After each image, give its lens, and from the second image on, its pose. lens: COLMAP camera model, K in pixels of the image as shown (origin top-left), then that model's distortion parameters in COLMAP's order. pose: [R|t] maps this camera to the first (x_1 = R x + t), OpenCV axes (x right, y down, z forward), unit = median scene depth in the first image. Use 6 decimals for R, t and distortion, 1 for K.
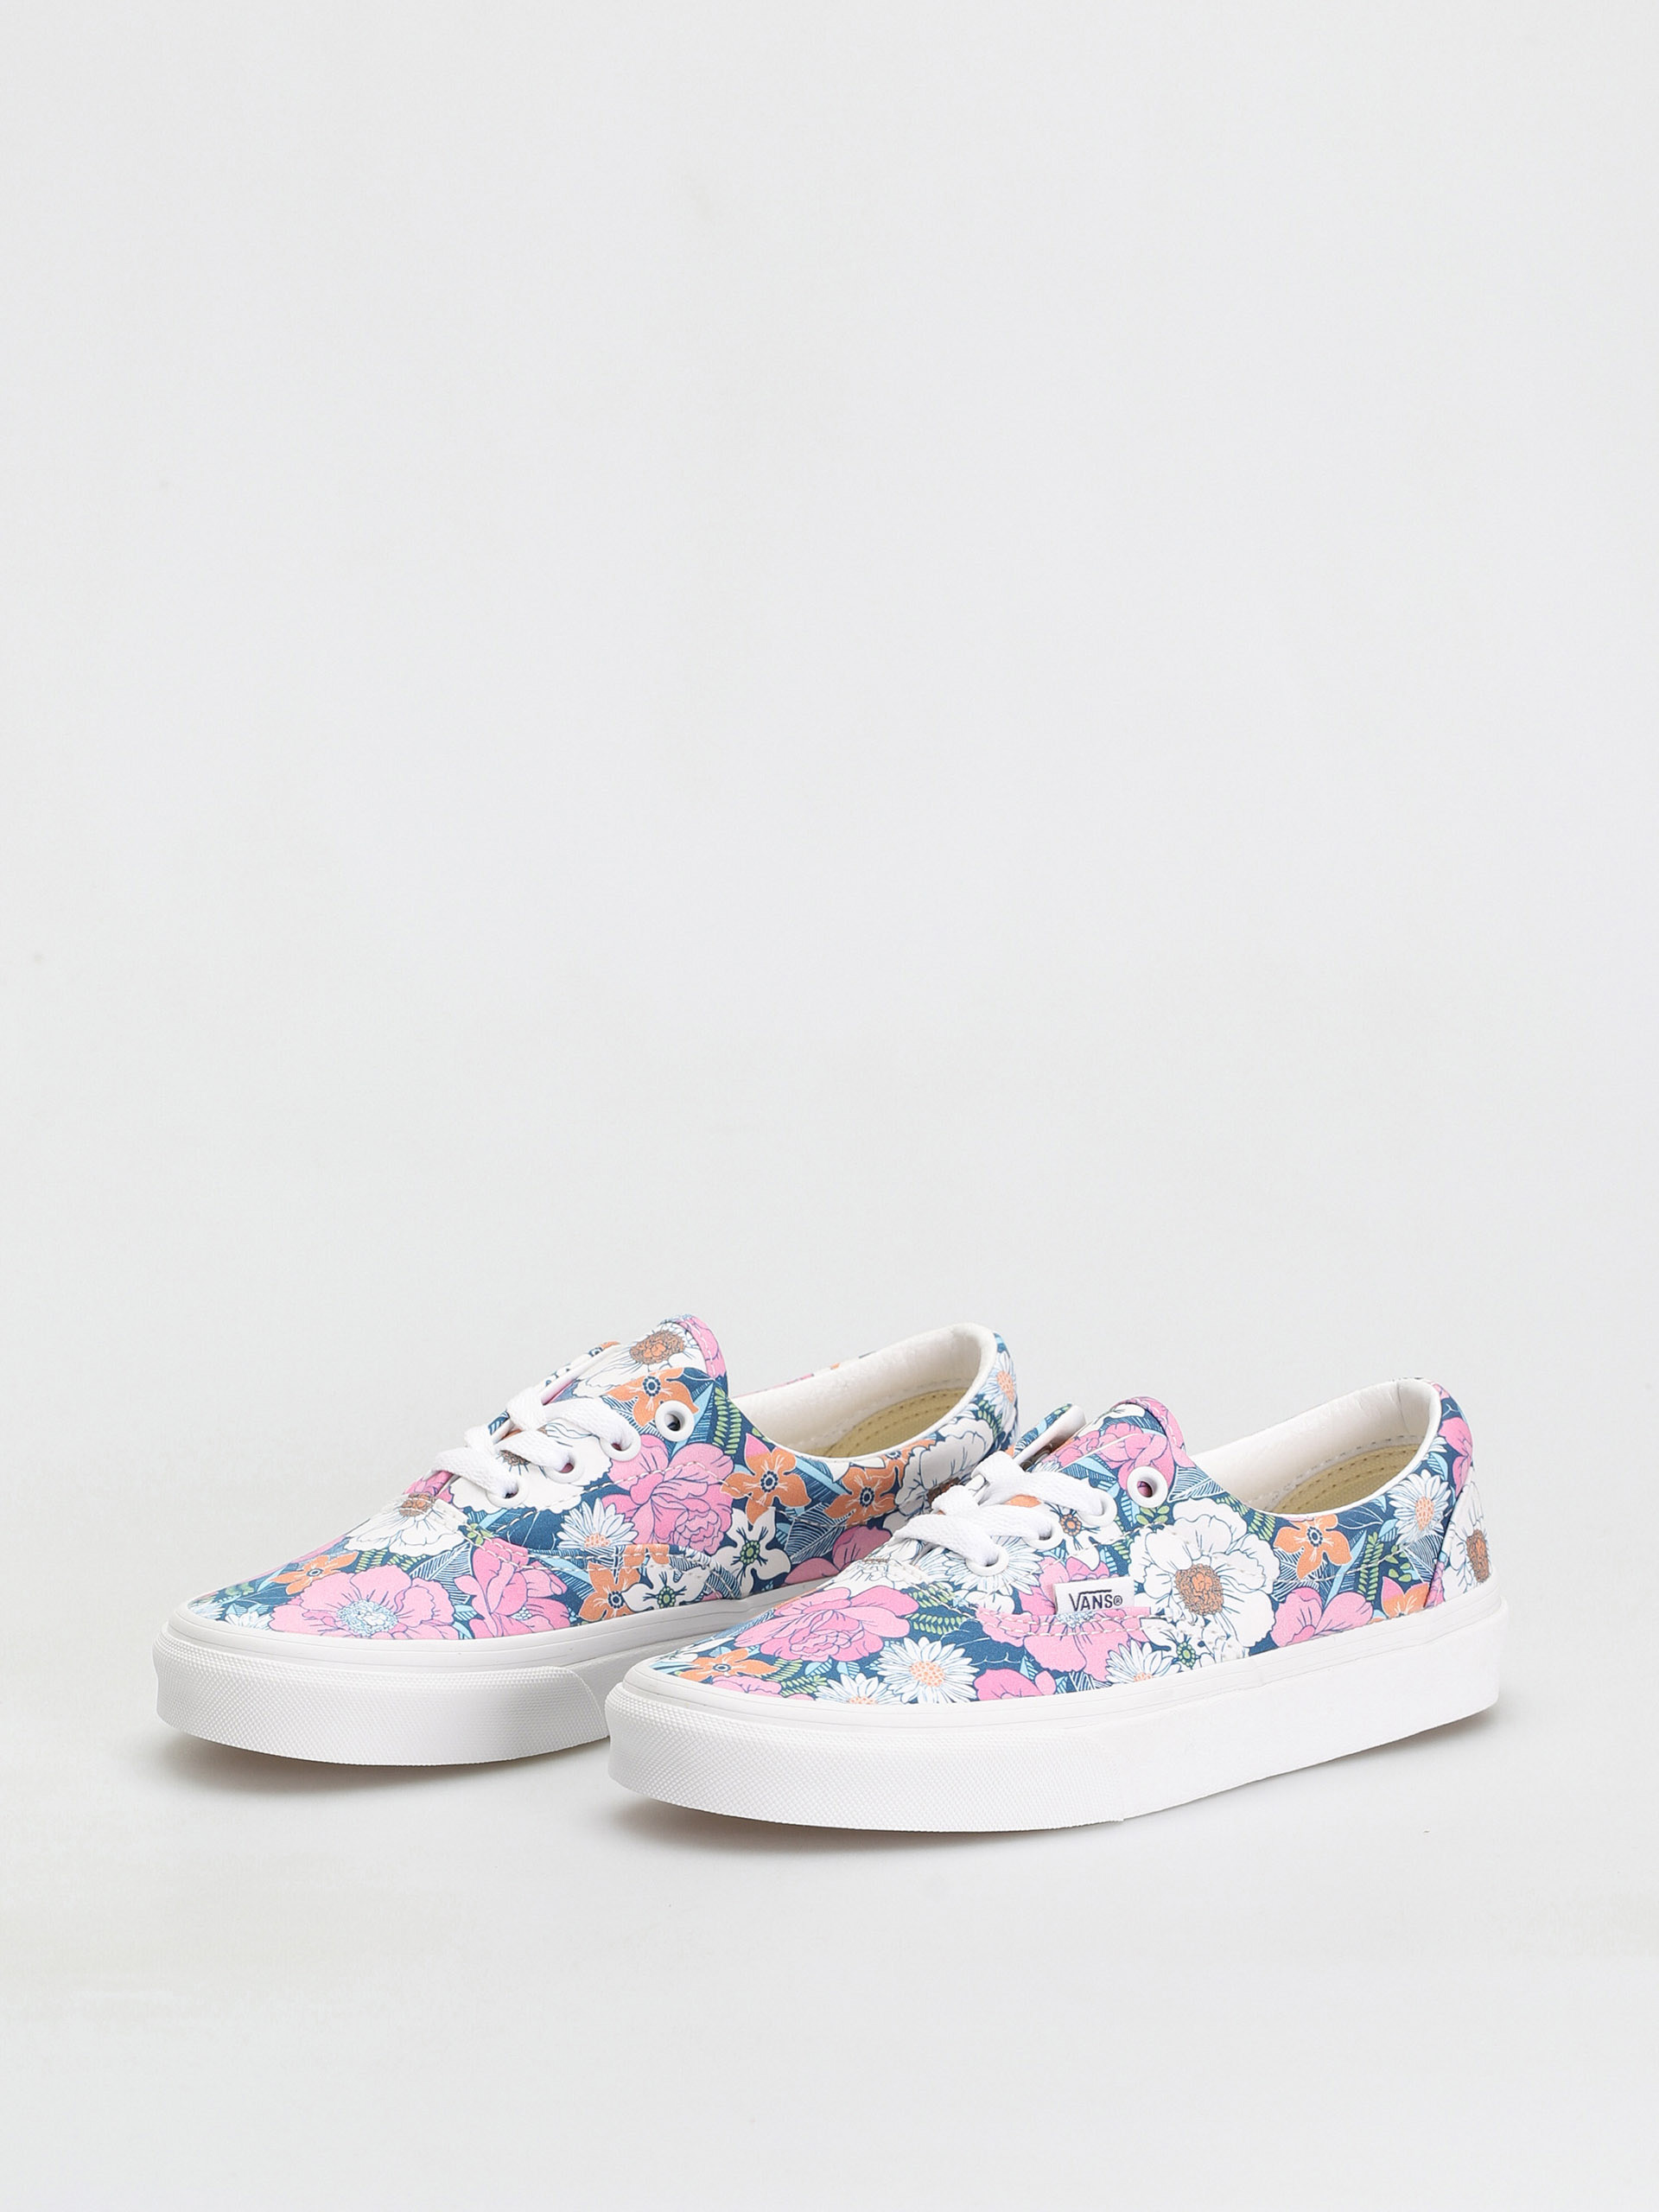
lens RADIAL K [[10752.5, 0, 829.5], [0, 10752.5, 1106.0], [0, 0, 1]] dist [-0.086408, 3.559789]
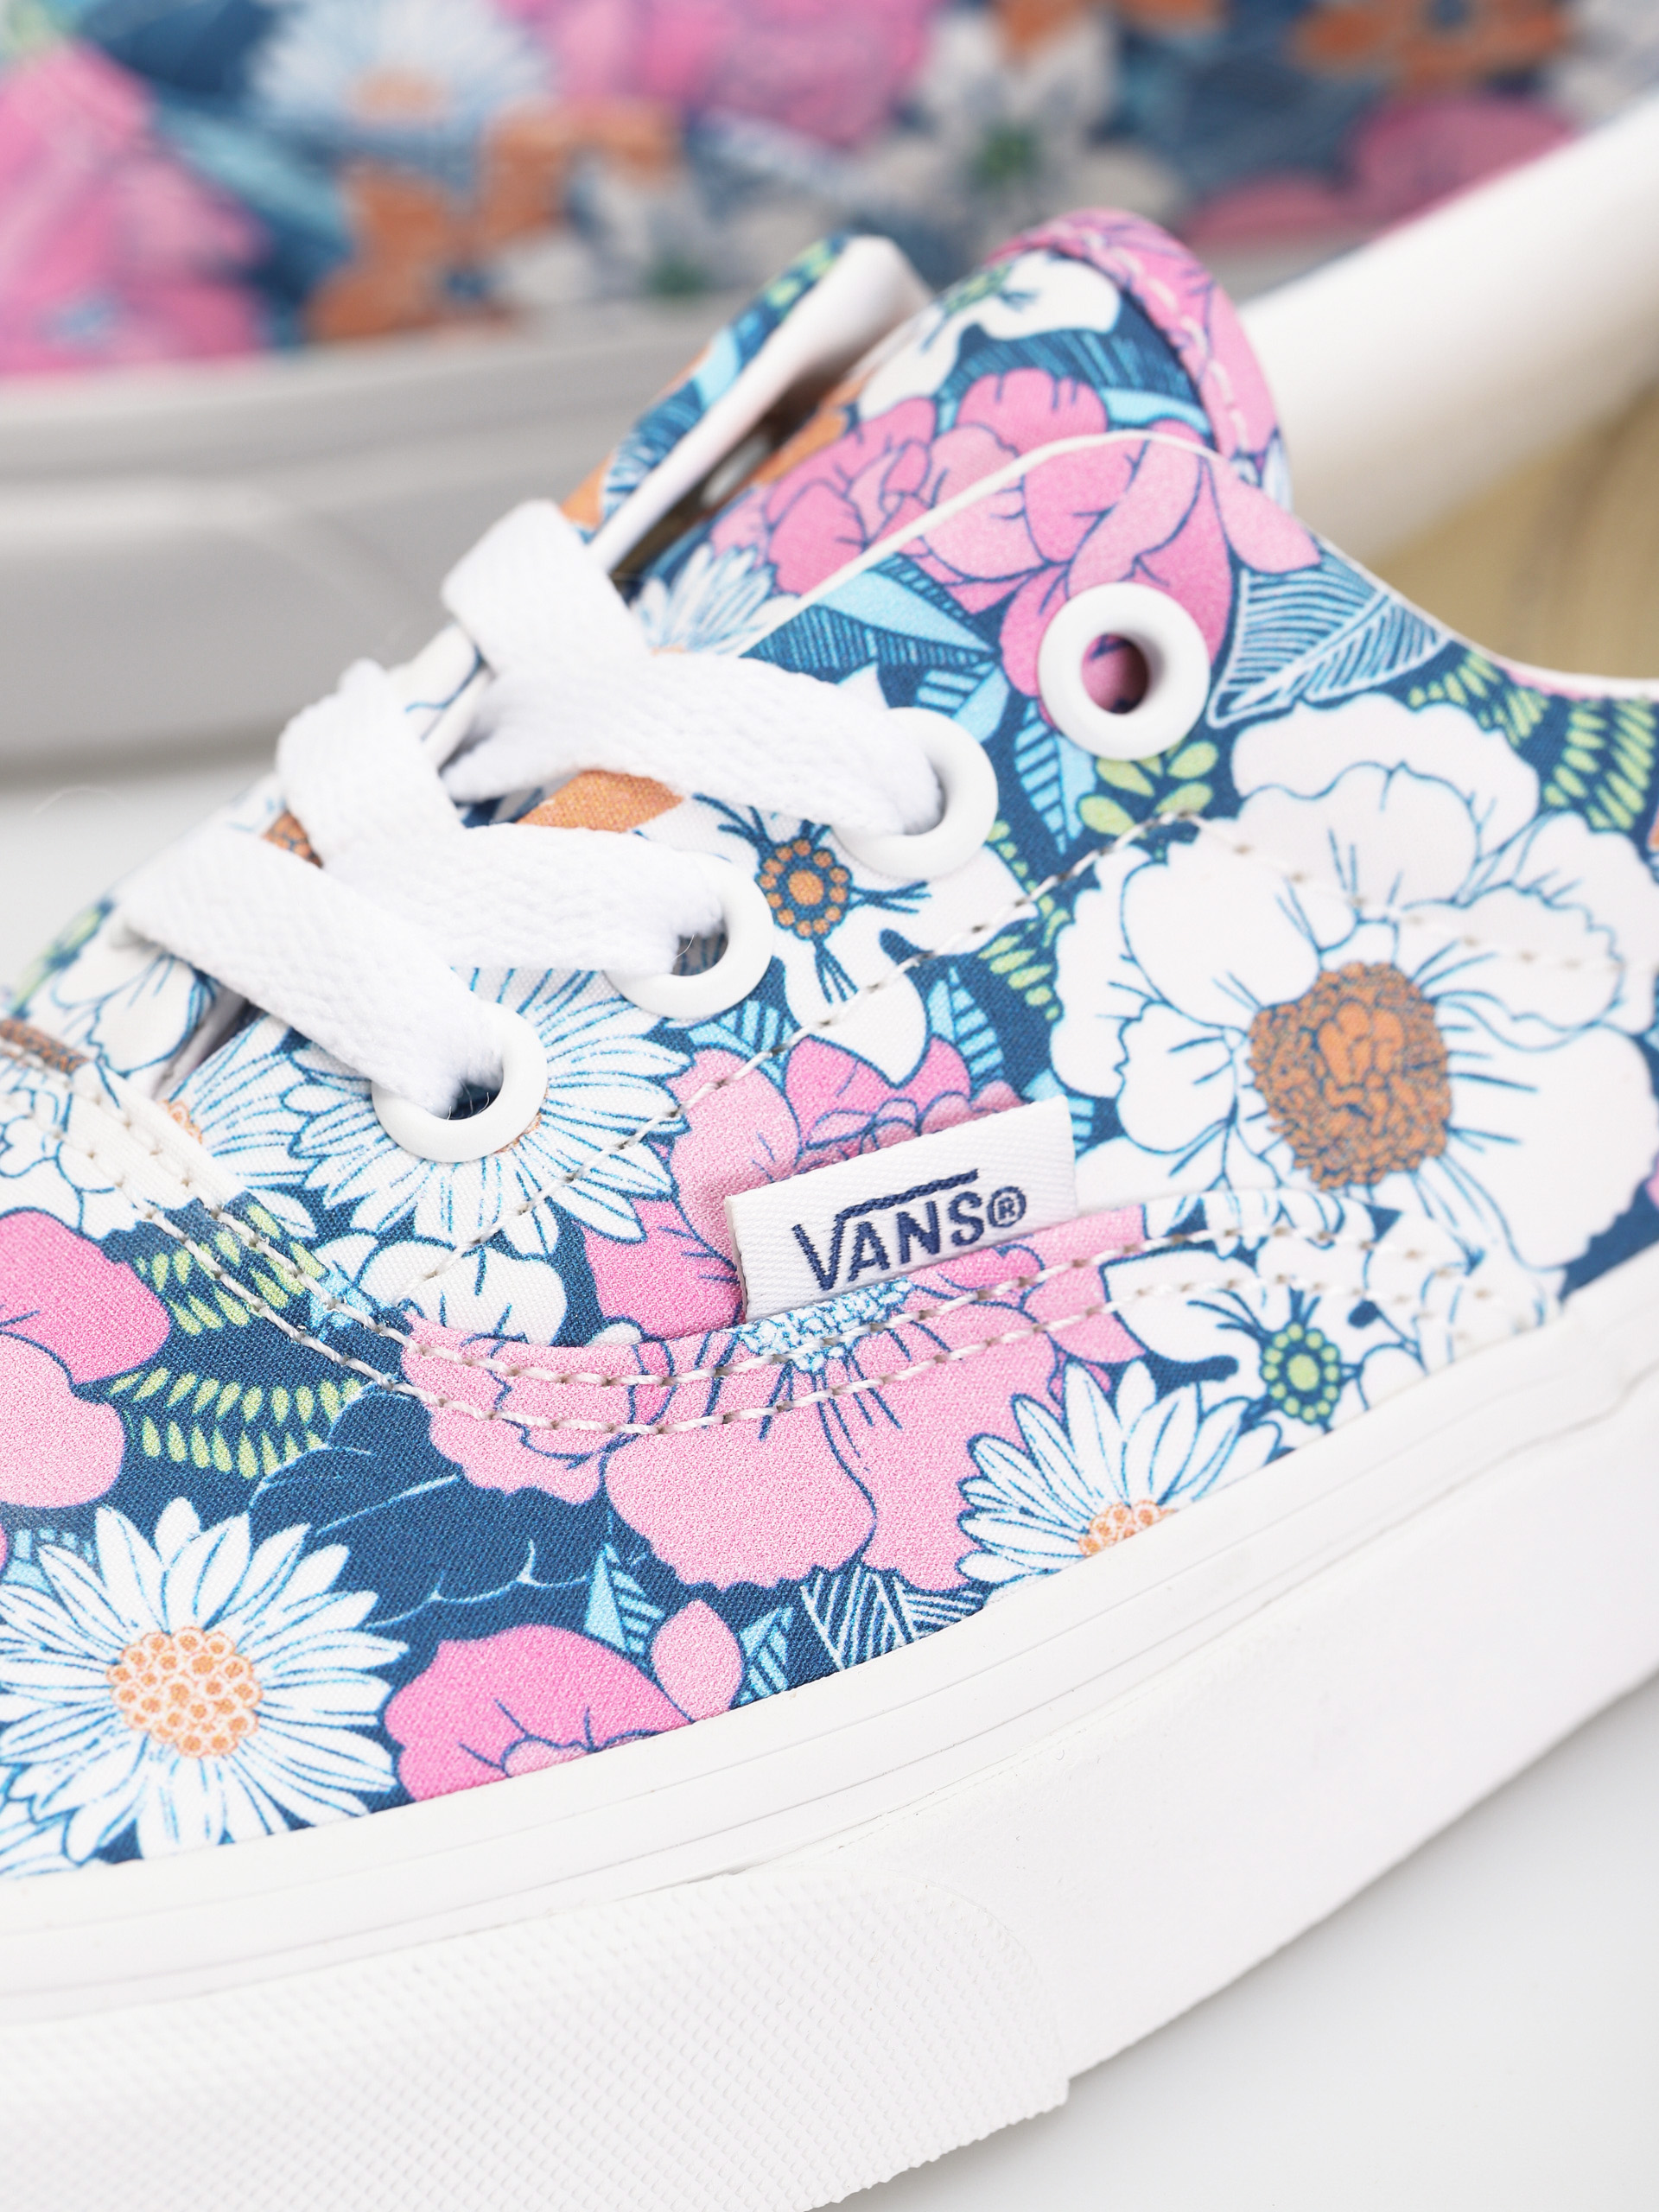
lens RADIAL K [[10752.5, 0, 829.5], [0, 10752.5, 1106.0], [0, 0, 1]] dist [-0.086408, 3.559789]
pose [[0.996475, -0.040898, -0.073240, 0.041650], [0.061598, 0.949422, 0.307900, -0.032309], [0.056943, -0.311327, 0.948595, 0.784533]]
